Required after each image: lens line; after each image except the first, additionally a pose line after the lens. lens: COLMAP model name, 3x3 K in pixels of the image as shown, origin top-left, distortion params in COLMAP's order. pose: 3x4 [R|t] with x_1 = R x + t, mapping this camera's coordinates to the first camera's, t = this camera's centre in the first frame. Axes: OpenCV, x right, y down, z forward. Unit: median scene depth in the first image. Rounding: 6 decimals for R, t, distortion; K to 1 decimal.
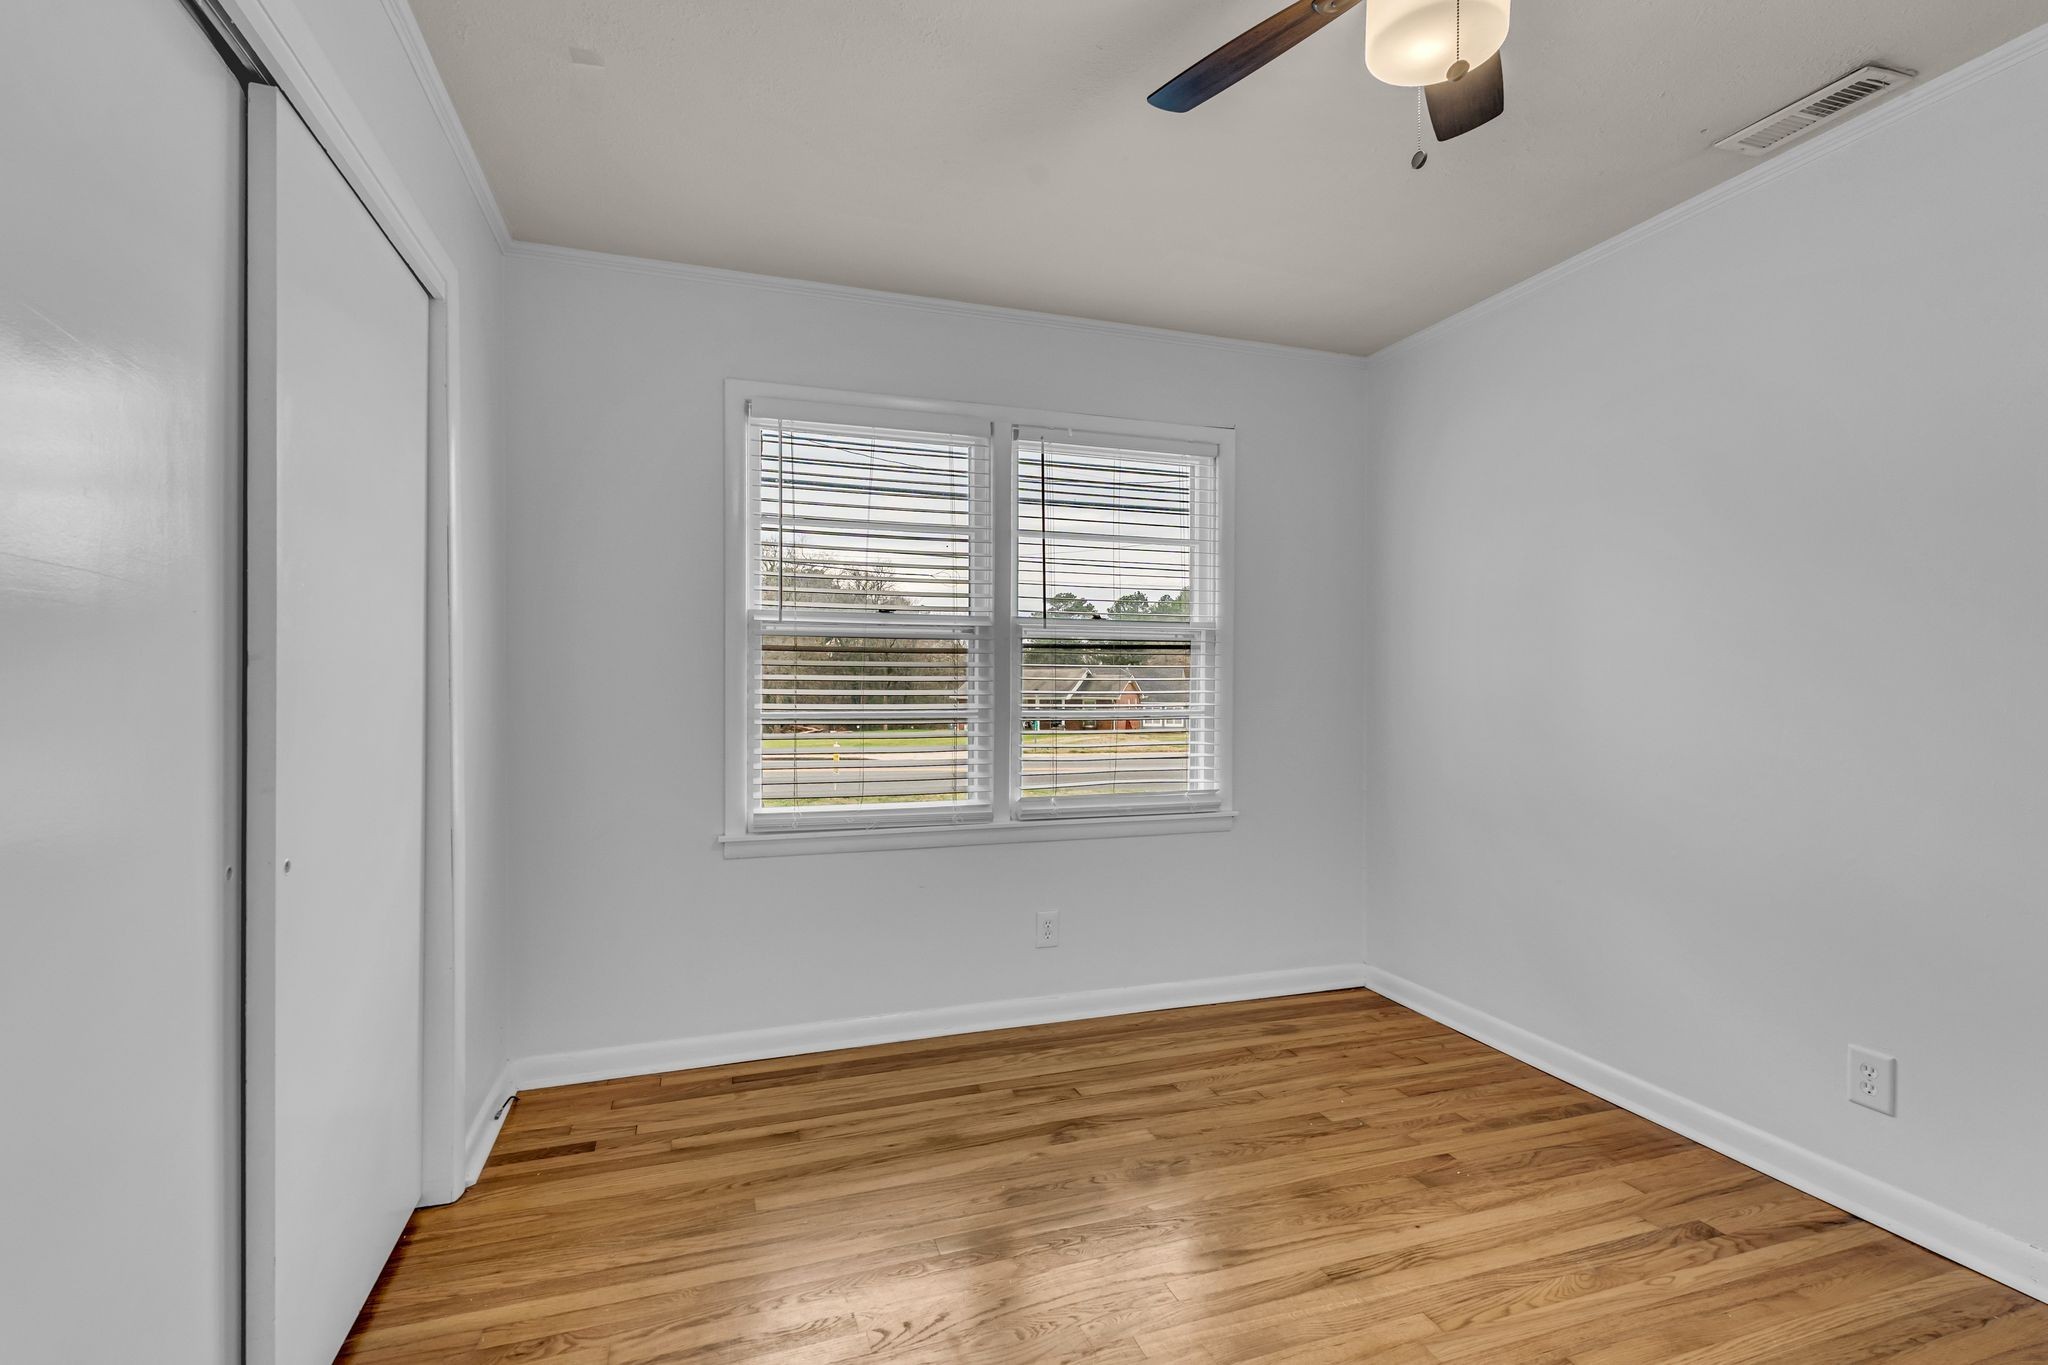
lens RADIAL K [[914.5, 0, 1028.3], [0, 914.5, 692.1], [0, 0, 1]] dist [-0.001652, 0.000613]
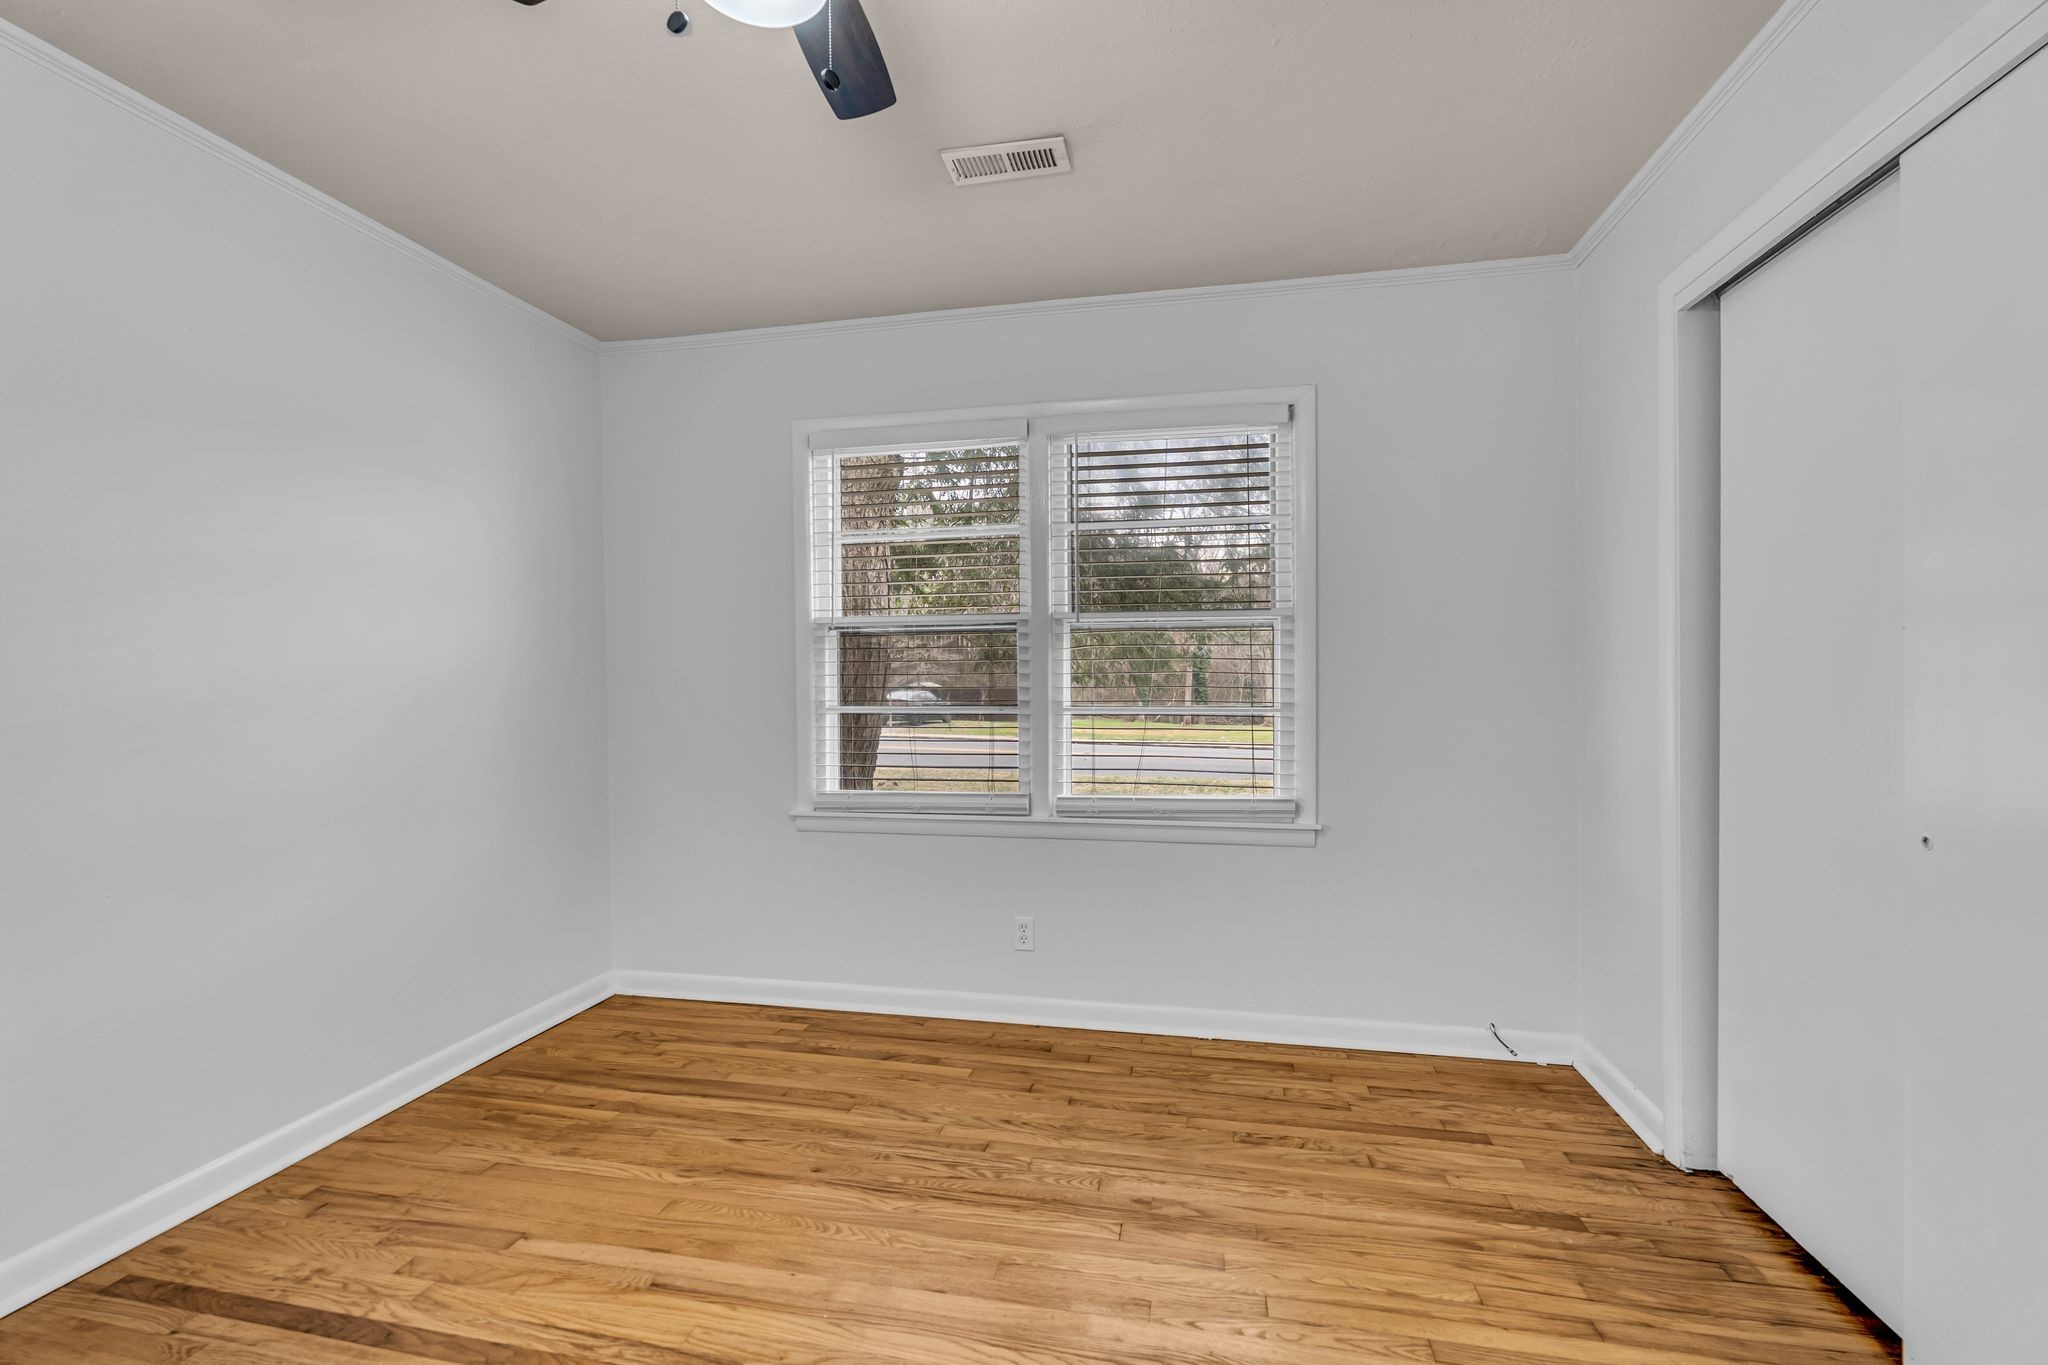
lens RADIAL K [[904.5, 0, 1017.1], [0, 904.5, 691.0], [0, 0, 1]] dist [-0.003280, -0.000536]
pose [[0.860700, 0.001054, -0.509112, 0.502005], [0.003306, 0.999965, 0.007660, -0.004137], [0.509102, -0.008276, 0.860666, 0.146005]]
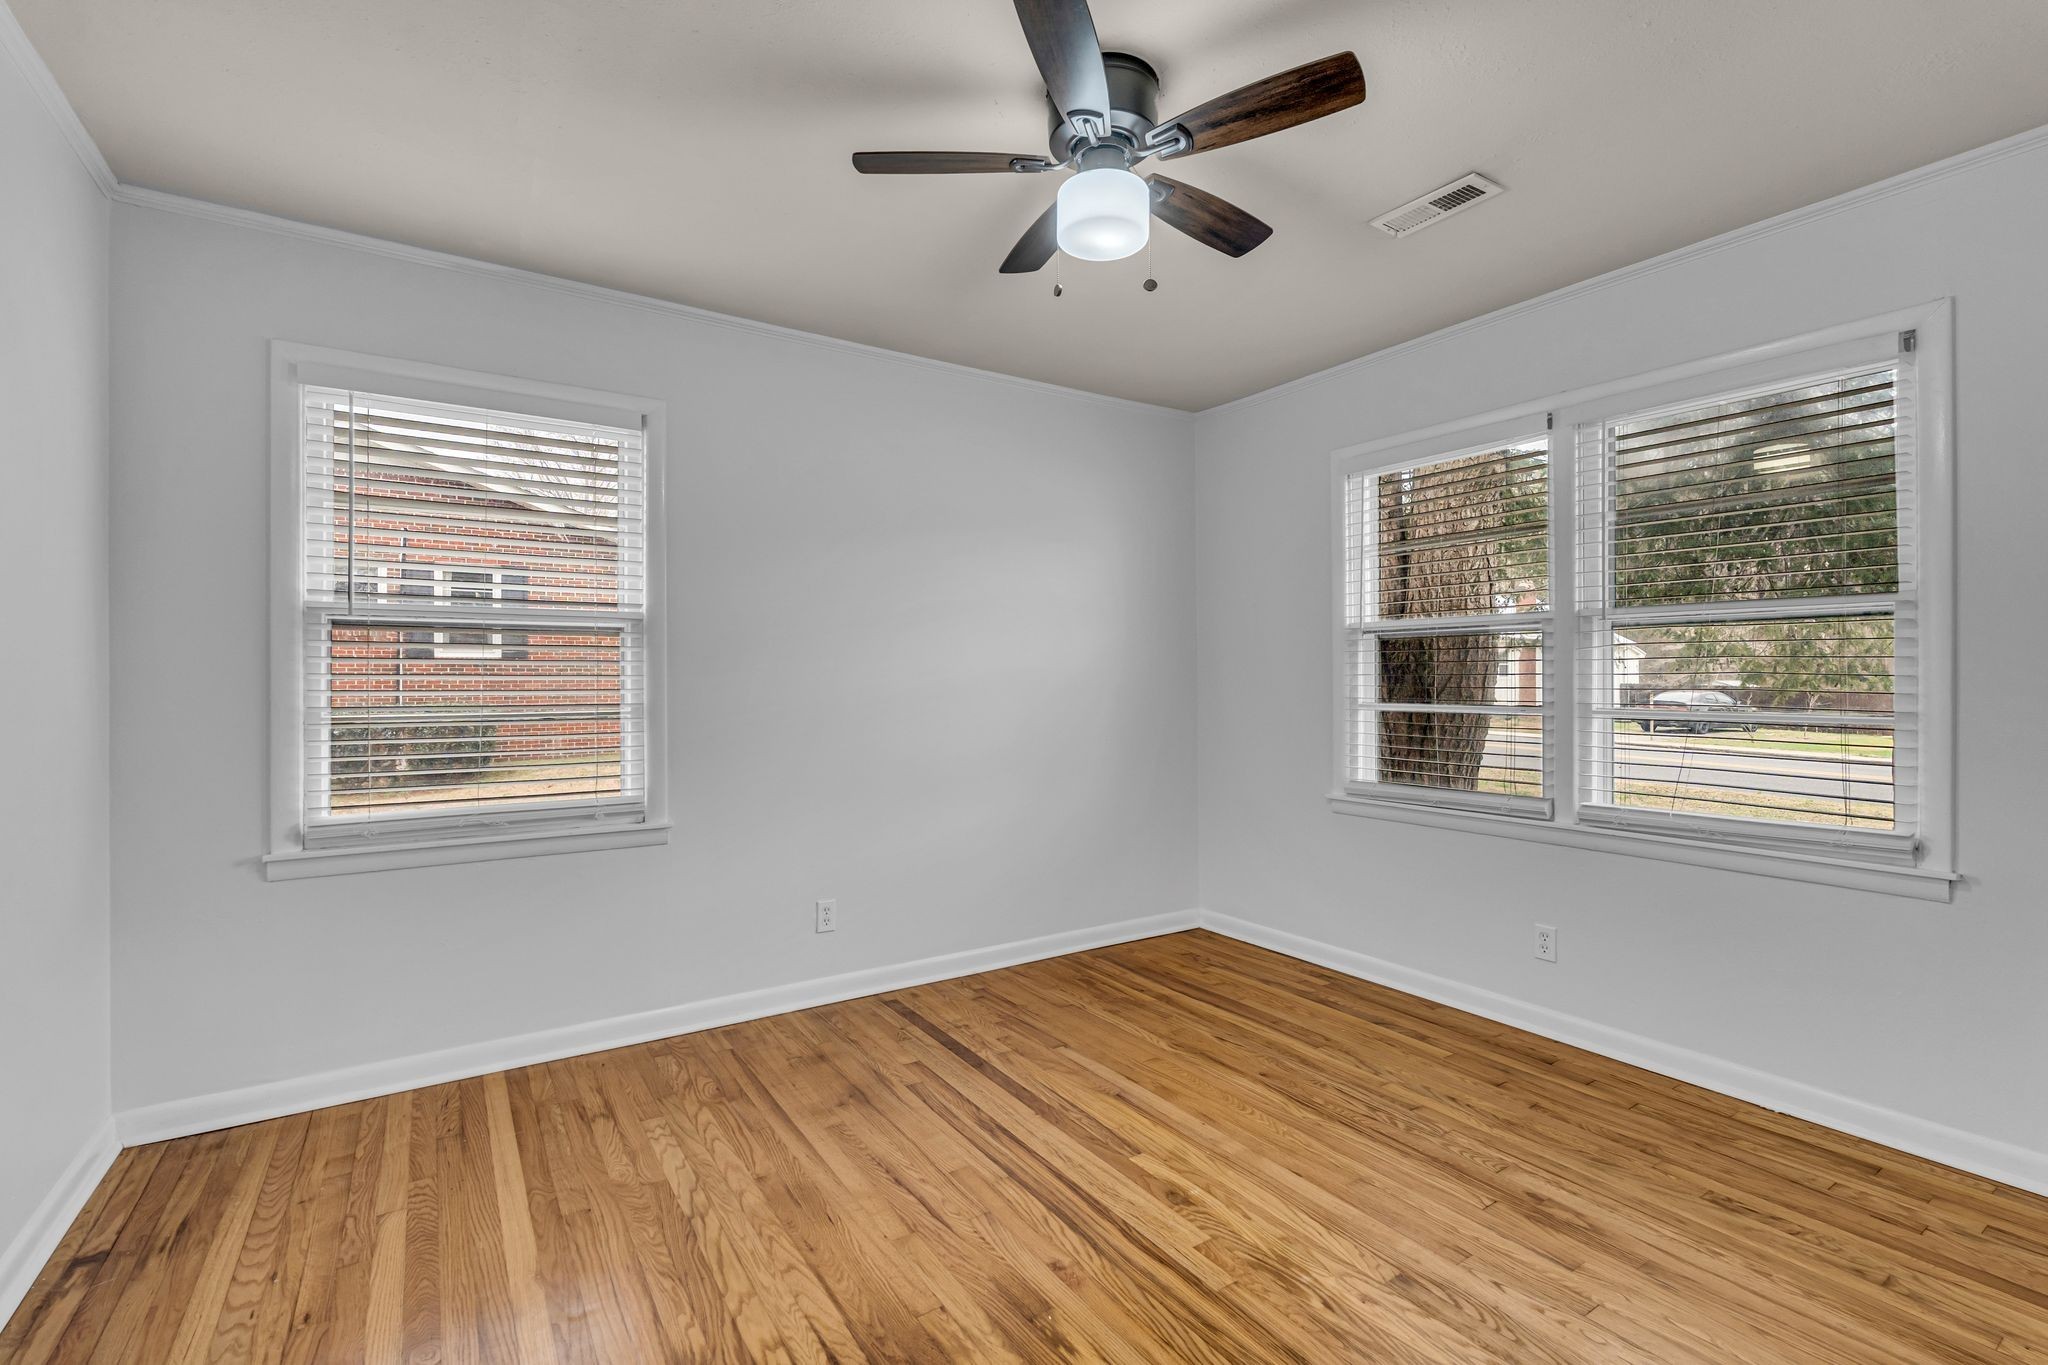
lens RADIAL K [[914.5, 0, 1014.6], [0, 914.5, 678.1], [0, 0, 1]] dist [-0.001652, 0.000613]
pose [[0.249341, -0.000870, -0.968415, 0.836460], [-0.004904, 0.999986, -0.002161, -0.006451], [0.968403, 0.005288, 0.249334, 0.220661]]
